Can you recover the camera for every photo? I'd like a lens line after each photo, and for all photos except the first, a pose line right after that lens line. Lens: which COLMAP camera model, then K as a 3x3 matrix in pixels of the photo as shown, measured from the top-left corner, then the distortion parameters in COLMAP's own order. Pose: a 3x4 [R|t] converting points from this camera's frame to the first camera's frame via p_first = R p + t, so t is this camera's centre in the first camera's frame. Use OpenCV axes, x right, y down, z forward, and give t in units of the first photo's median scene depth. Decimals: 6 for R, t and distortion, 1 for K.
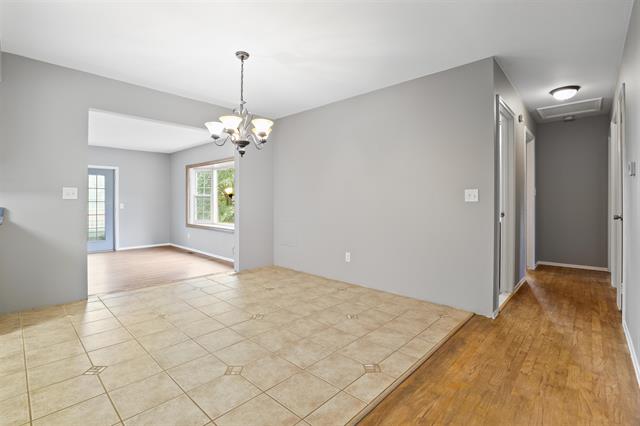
lens RADIAL K [[294.0, 0, 318.1], [0, 294.0, 206.1], [0, 0, 1]] dist [-0.015566, -0.000625]
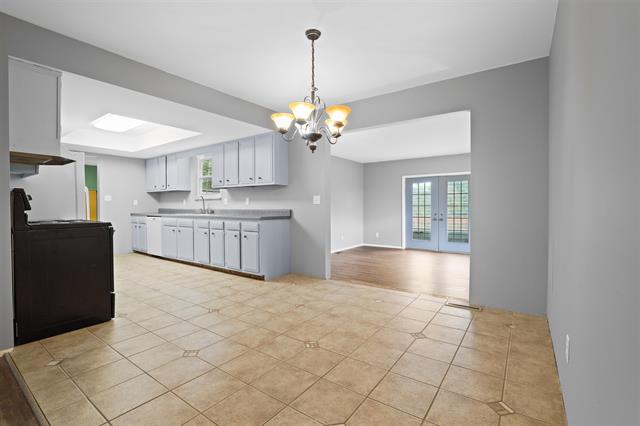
lens RADIAL K [[294.0, 0, 319.7], [0, 294.0, 215.0], [0, 0, 1]] dist [-0.015566, -0.000625]
pose [[0.131914, 0.023478, -0.990983, 0.609815], [-0.011041, 0.999692, 0.022215, -0.003409], [0.991200, 0.008011, 0.132133, 0.921370]]
